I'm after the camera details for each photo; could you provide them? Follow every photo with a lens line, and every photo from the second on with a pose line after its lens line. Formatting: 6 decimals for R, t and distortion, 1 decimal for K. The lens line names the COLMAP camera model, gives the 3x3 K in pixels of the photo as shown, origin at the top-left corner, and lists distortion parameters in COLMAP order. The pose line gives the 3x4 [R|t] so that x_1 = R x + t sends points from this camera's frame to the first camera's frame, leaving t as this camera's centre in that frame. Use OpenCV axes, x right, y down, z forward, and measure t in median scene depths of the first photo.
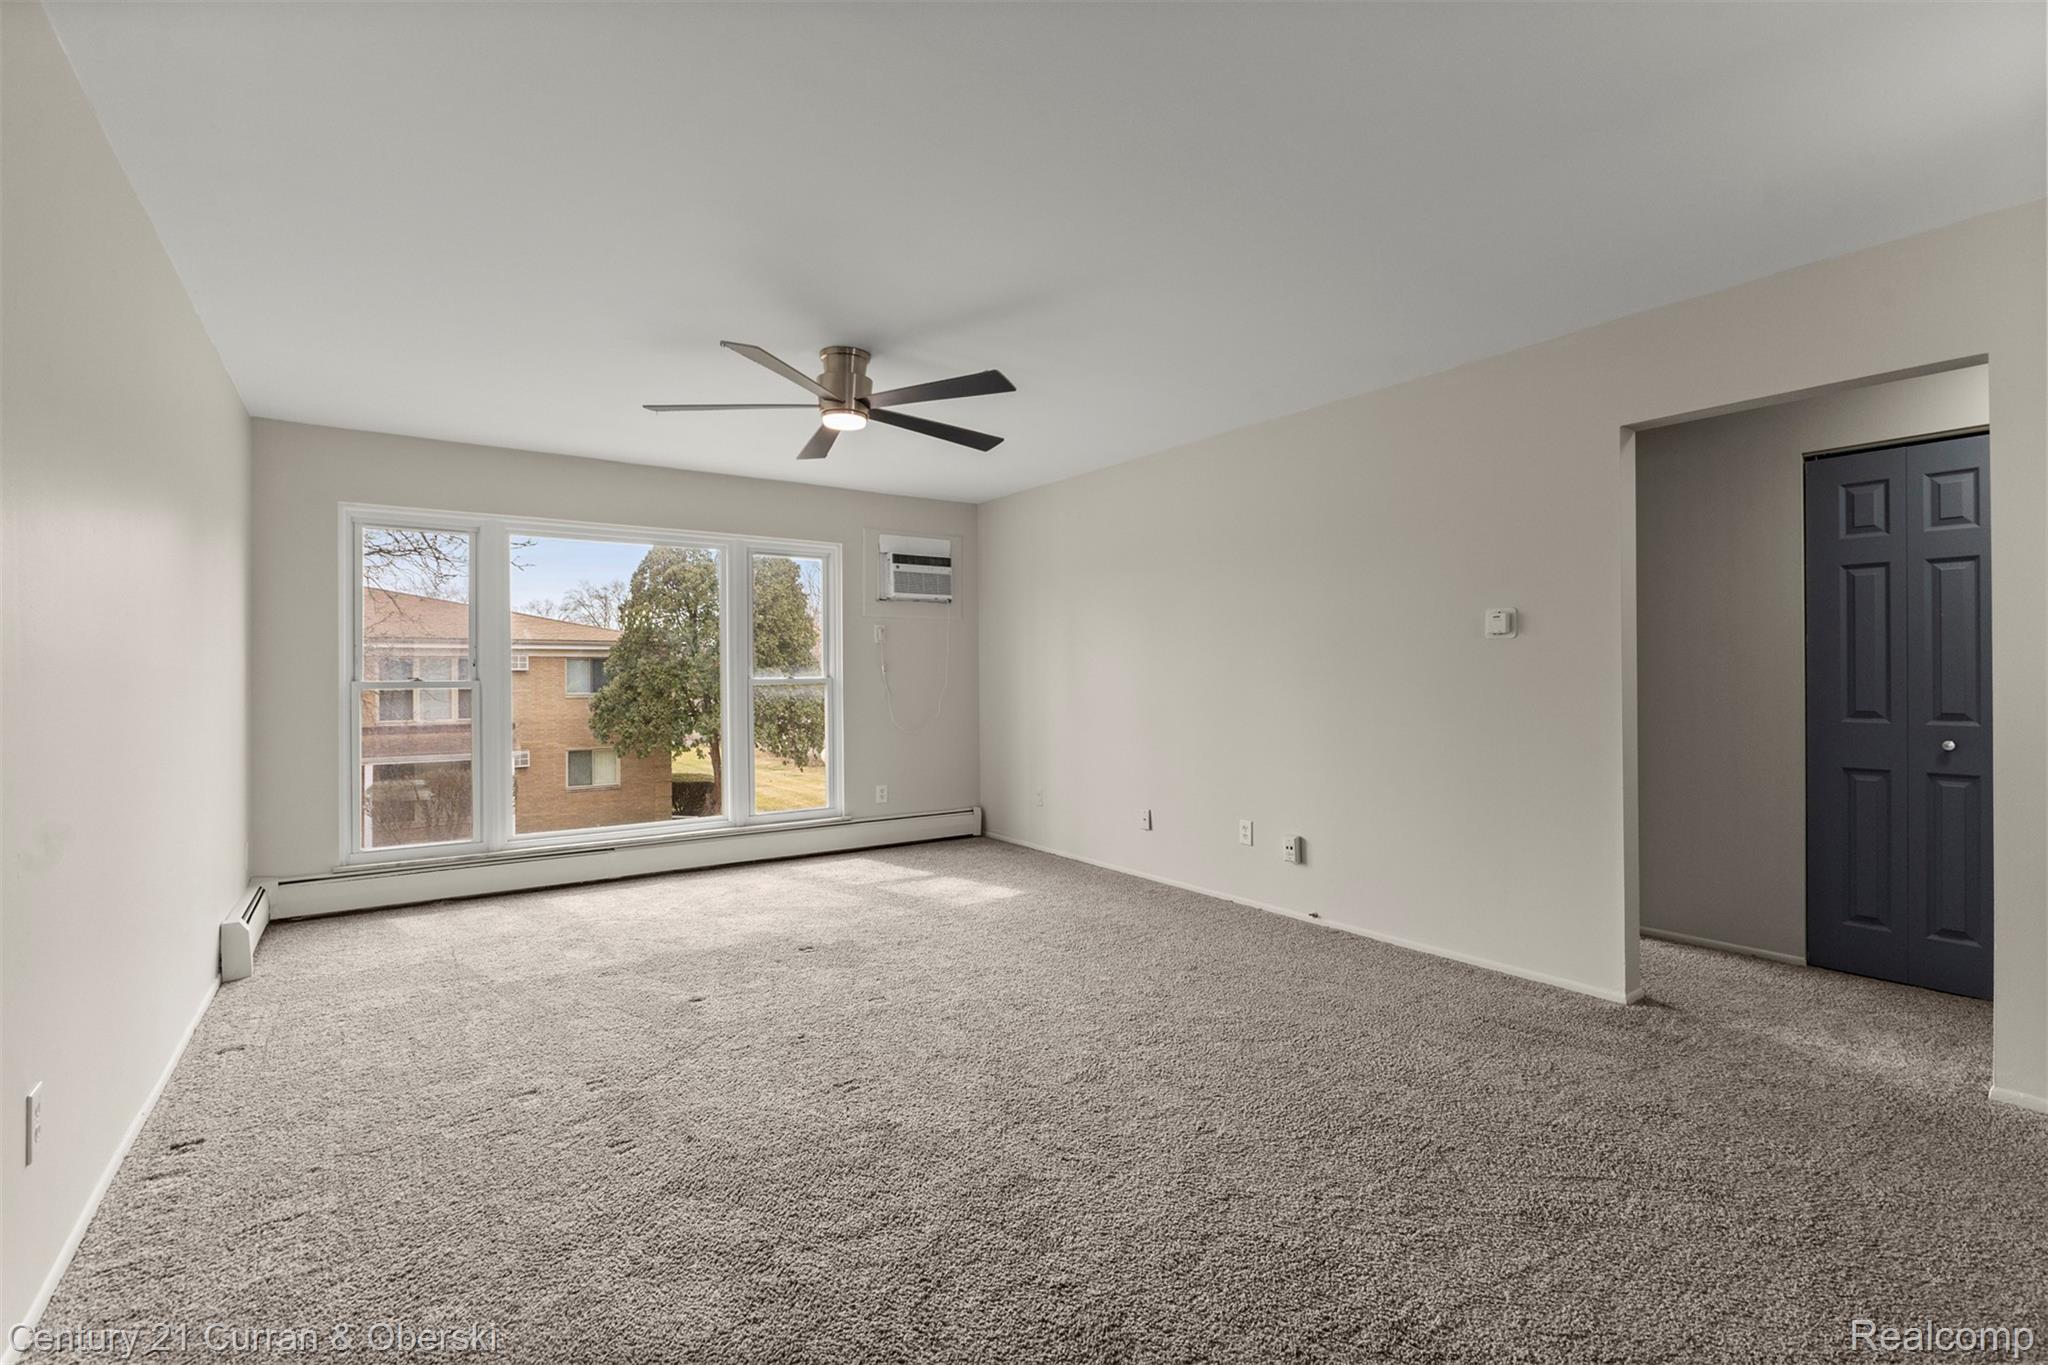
lens RADIAL K [[918.9, 0, 1029.4], [0, 918.9, 676.4], [0, 0, 1]] dist [-0.004148, 0.000257]
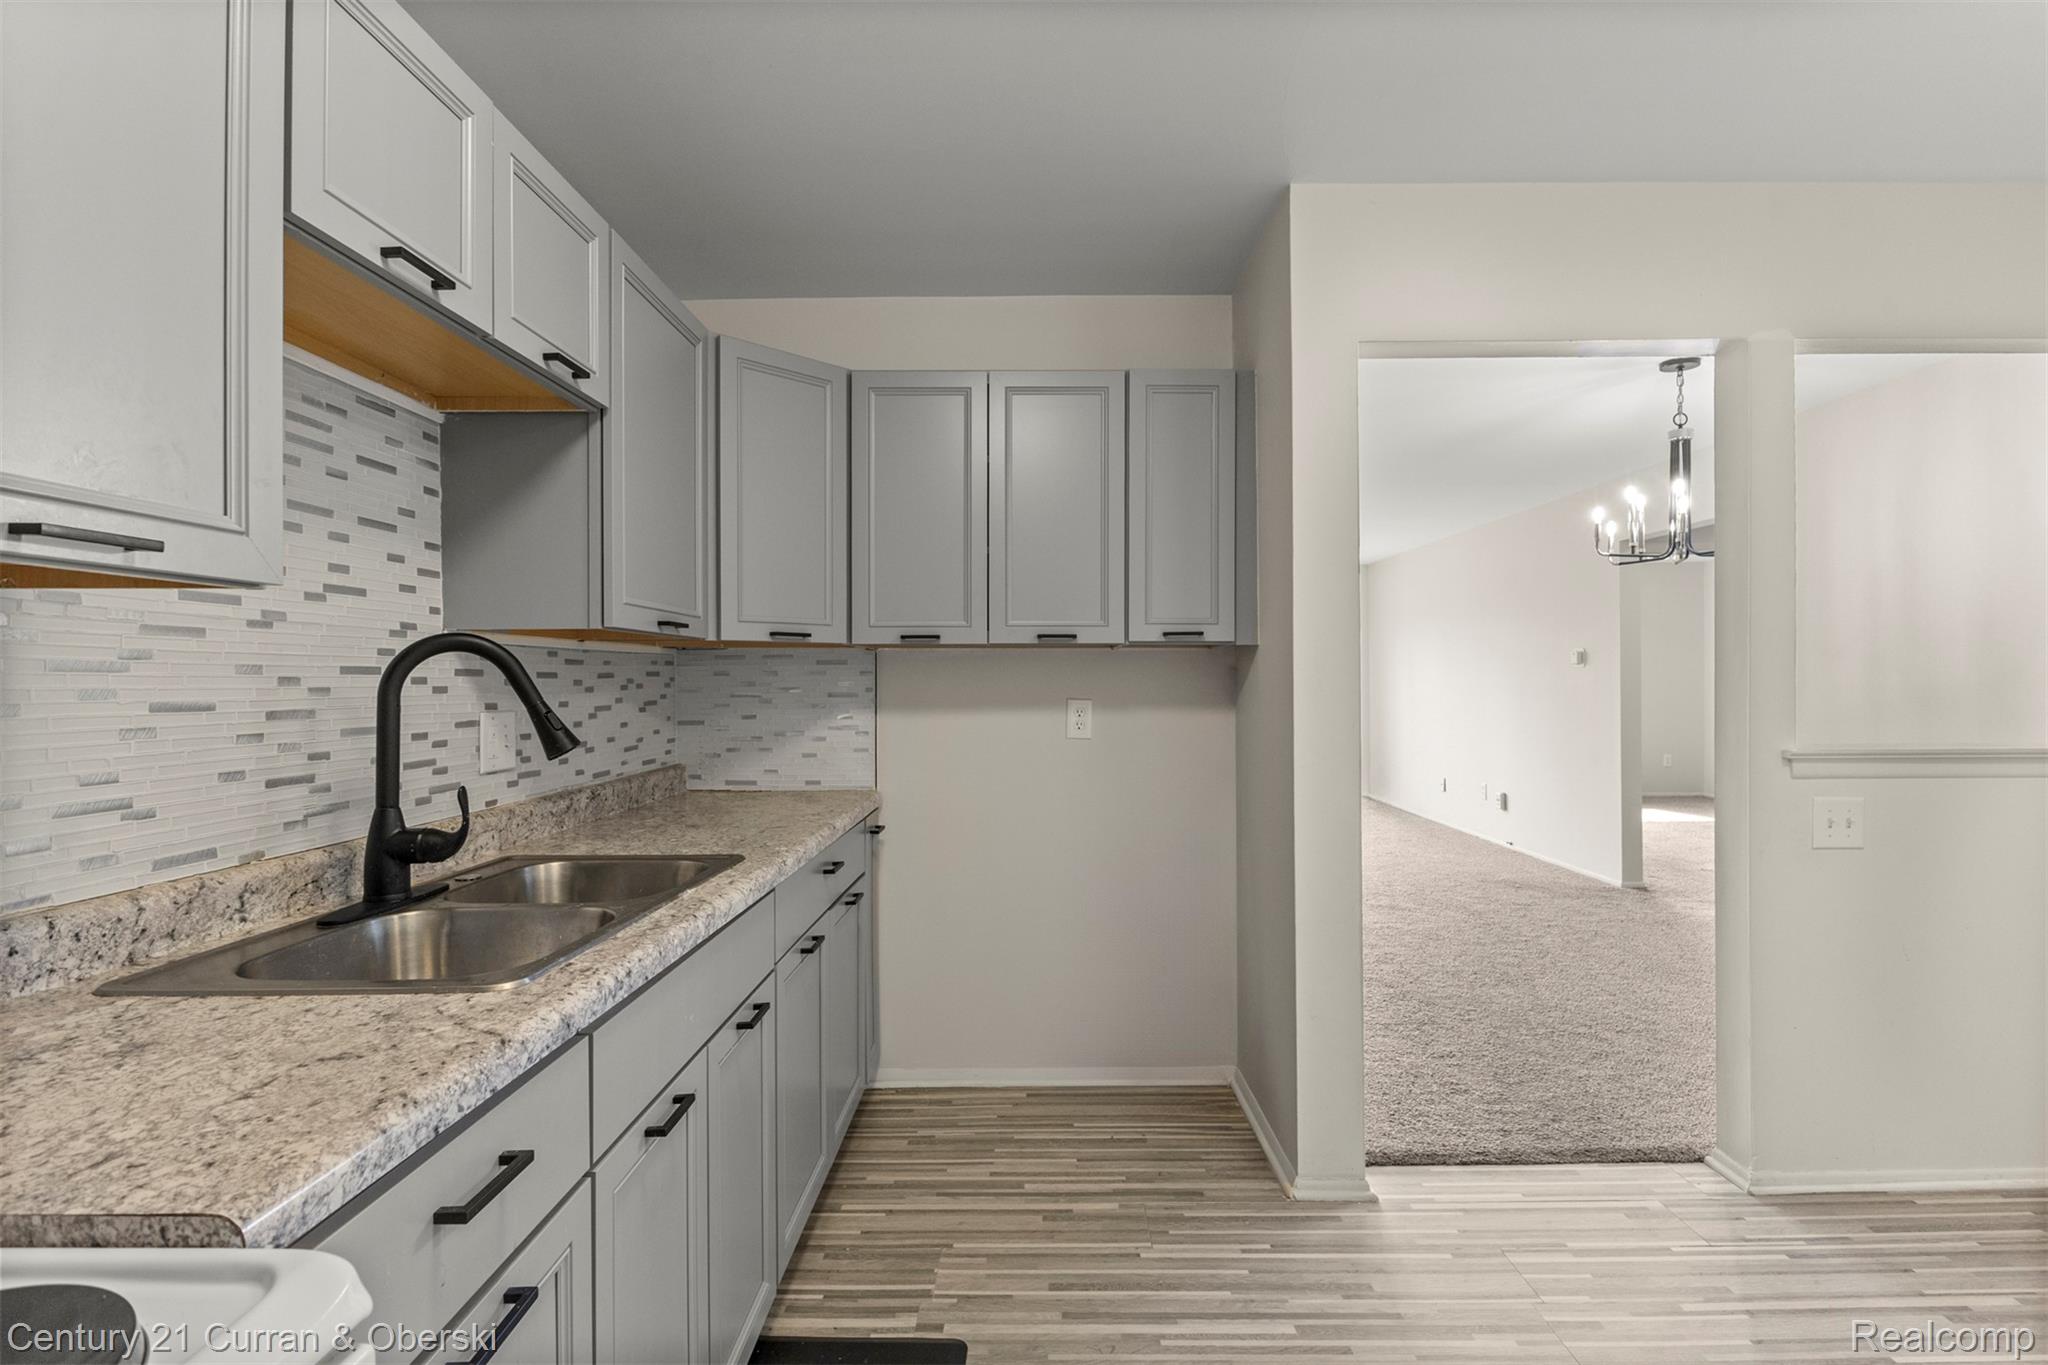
lens RADIAL K [[952.3, 0, 1029.7], [0, 952.3, 690.2], [0, 0, 1]] dist [-0.000152, -0.004177]
pose [[0.811320, 0.004810, -0.584583, 0.579417], [0.003099, 0.999917, 0.012528, -0.020354], [0.584594, -0.011976, 0.811237, -0.761122]]
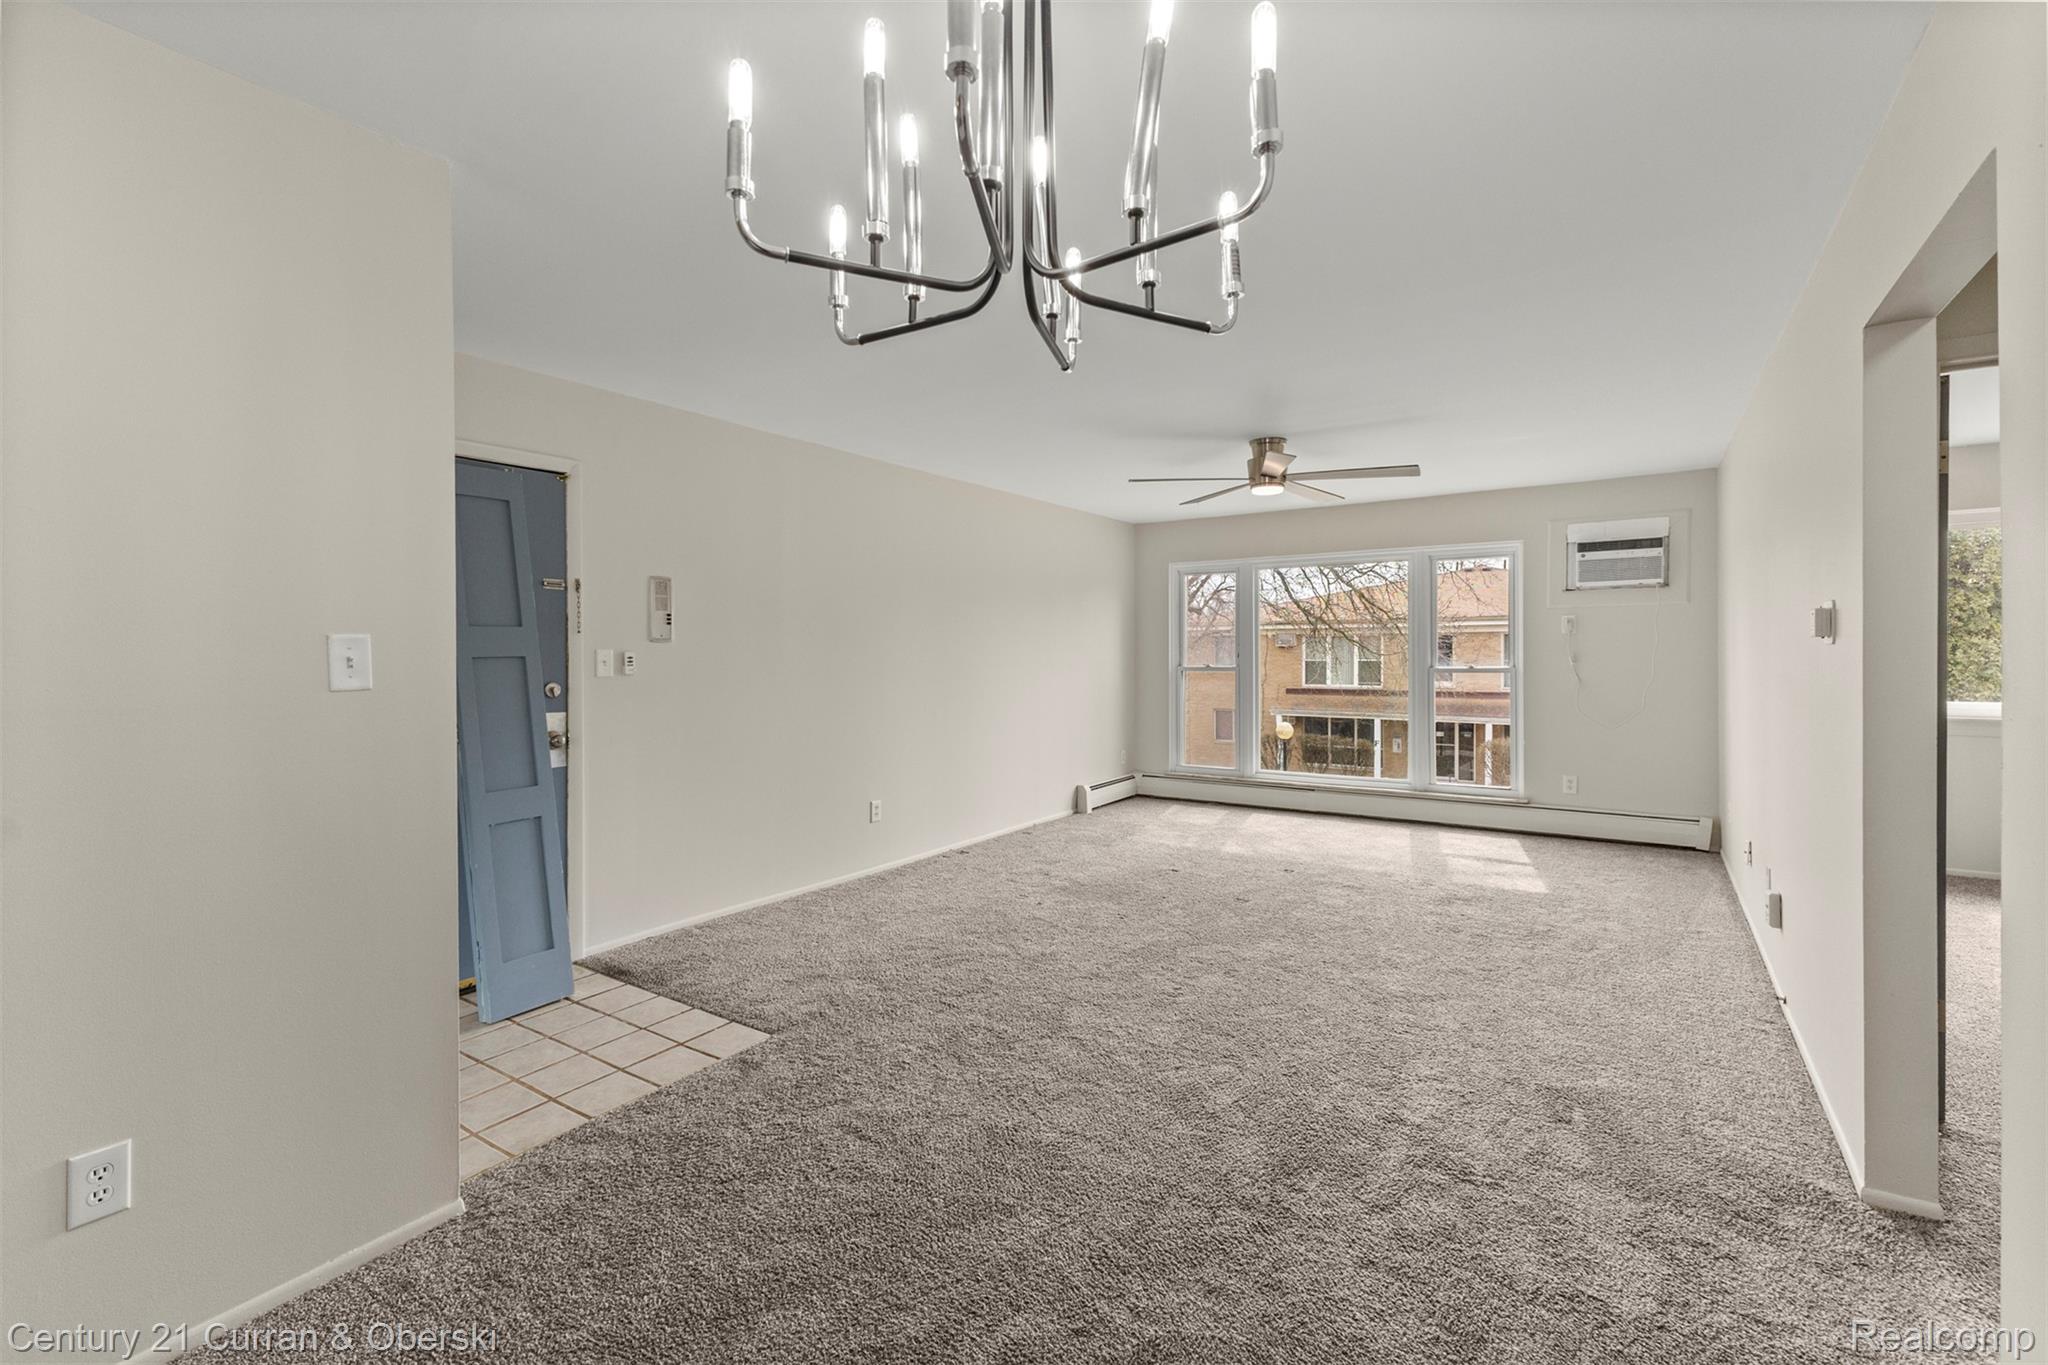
lens RADIAL K [[884.8, 0, 1022.6], [0, 884.8, 654.9], [0, 0, 1]] dist [0.002557, 0.000218]
pose [[0.349466, 0.007650, -0.936918, 0.763894], [0.004178, 0.999944, 0.009723, -0.035153], [0.936940, -0.007313, 0.349415, 0.150036]]
